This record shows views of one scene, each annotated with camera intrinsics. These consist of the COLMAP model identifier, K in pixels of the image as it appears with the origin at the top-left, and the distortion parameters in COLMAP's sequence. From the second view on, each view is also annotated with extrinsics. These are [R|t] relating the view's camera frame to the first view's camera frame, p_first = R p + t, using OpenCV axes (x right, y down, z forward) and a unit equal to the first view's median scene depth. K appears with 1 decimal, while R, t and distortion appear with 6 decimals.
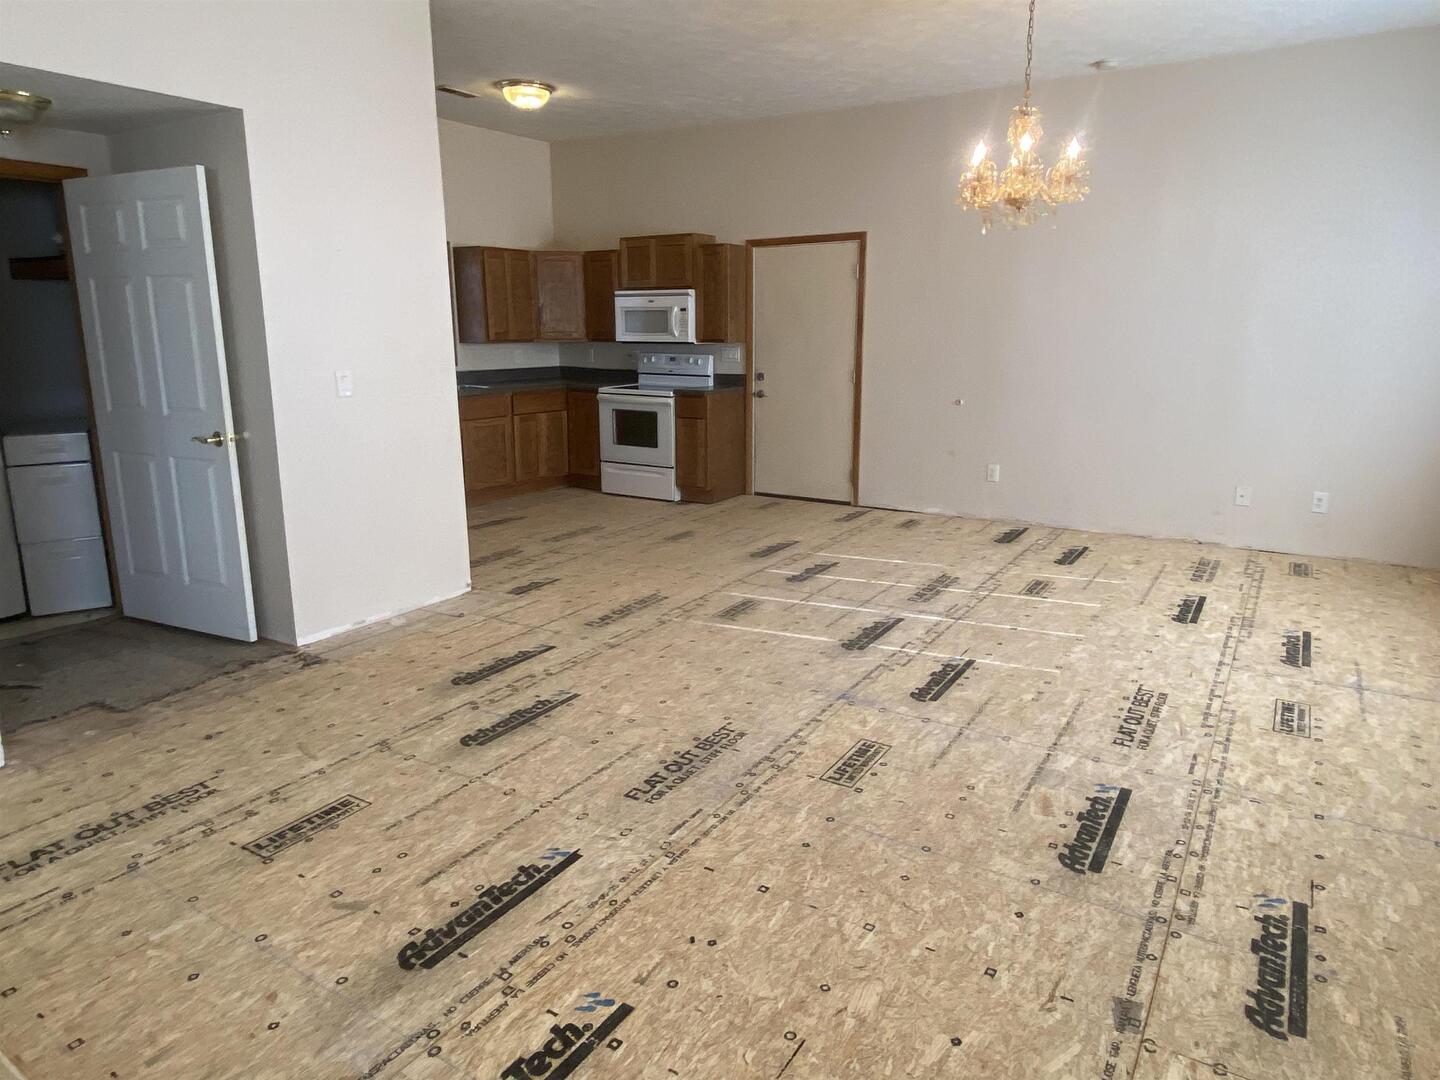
lens RADIAL K [[929.8, 0, 724.0], [0, 929.8, 522.1], [0, 0, 1]] dist [0.067022, -0.074834]
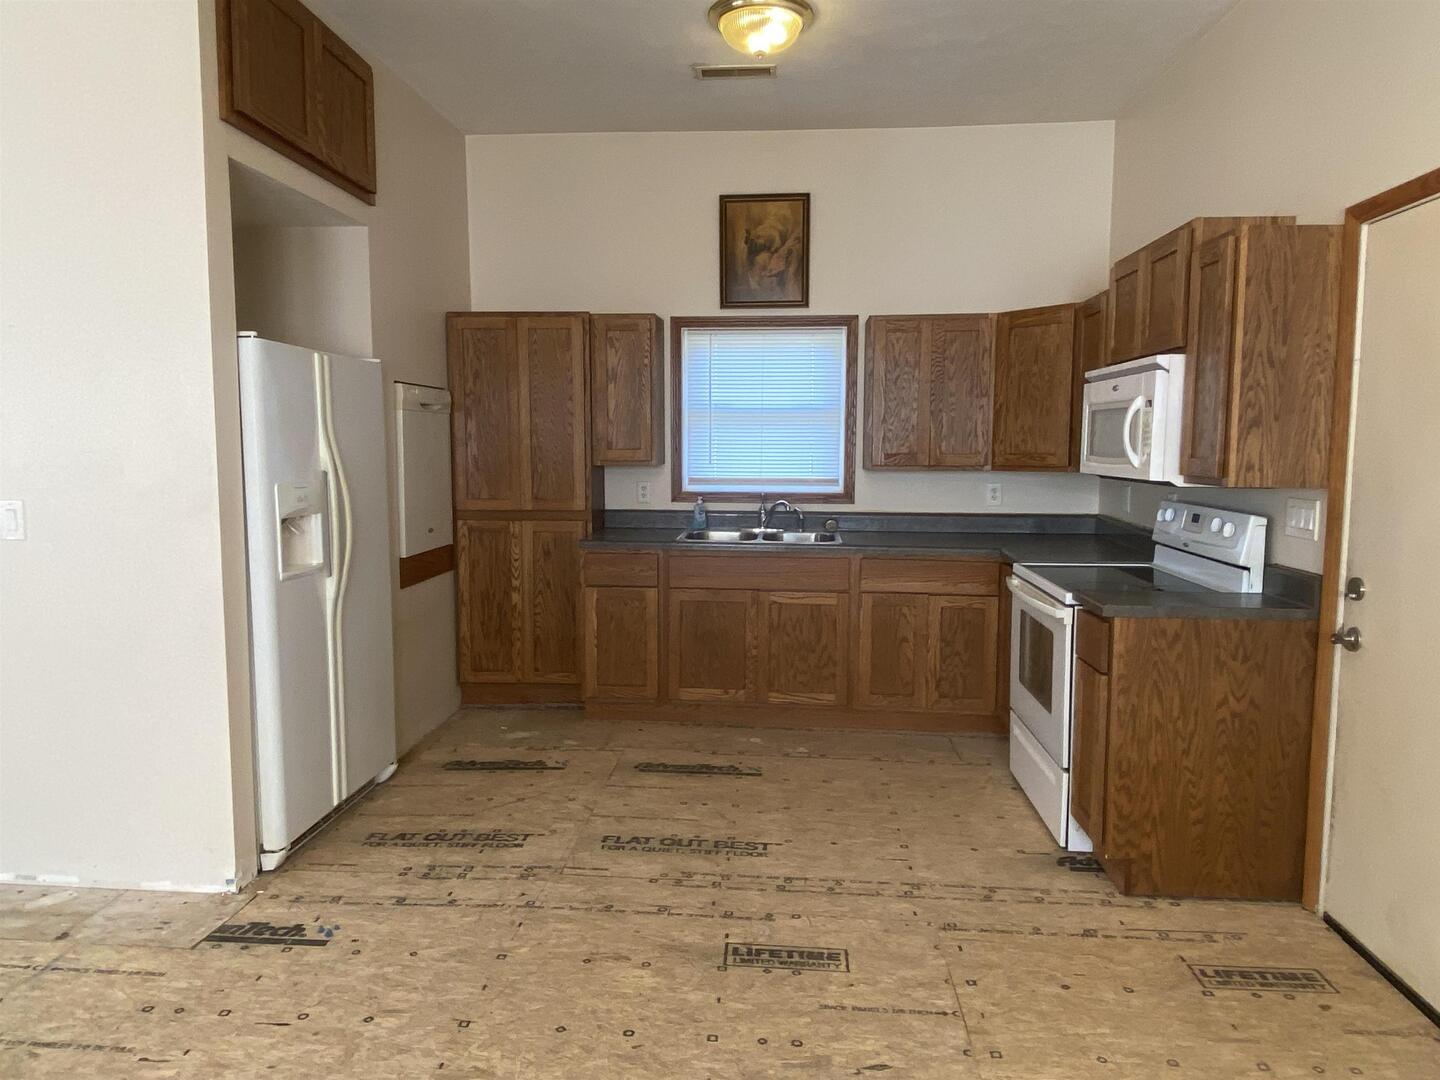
lens RADIAL K [[878.3, 0, 720.0], [0, 878.3, 540.0], [0, 0, 1]] dist [-0.025723, 0.002202]
pose [[0.448208, 0.098514, -0.888484, 0.215305], [-0.180635, 0.983387, 0.017913, -0.137251], [0.875489, 0.152462, 0.458557, 0.646526]]
